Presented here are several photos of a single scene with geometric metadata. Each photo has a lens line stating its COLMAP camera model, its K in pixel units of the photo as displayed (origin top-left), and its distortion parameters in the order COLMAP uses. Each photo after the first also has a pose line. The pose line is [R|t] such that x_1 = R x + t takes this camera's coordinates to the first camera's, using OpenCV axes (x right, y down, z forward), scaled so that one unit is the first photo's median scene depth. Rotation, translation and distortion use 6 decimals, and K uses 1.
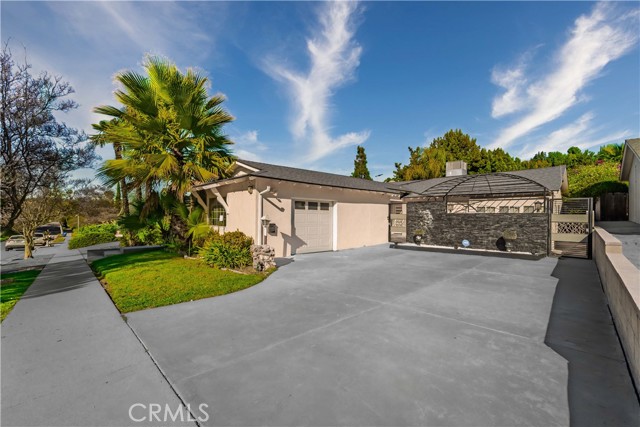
lens RADIAL K [[267.0, 0, 319.4], [0, 267.0, 220.5], [0, 0, 1]] dist [-0.002875, -0.000768]
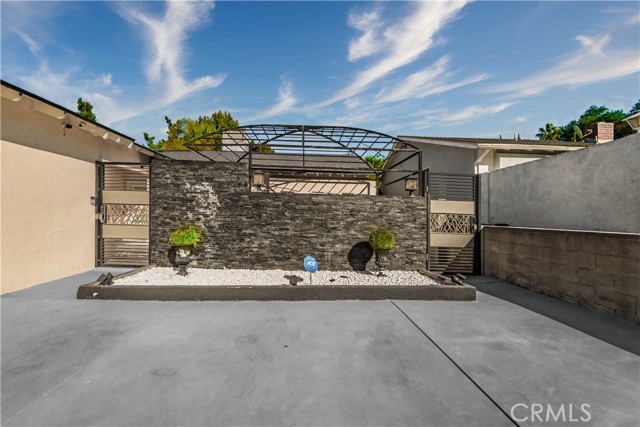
lens RADIAL K [[267.0, 0, 319.4], [0, 267.0, 220.5], [0, 0, 1]] dist [-0.002875, -0.000768]
pose [[0.666425, 0.000057, 0.745572, 0.216030], [-0.009322, 0.999922, 0.008255, 0.013365], [-0.745514, -0.012452, 0.666374, 0.596977]]
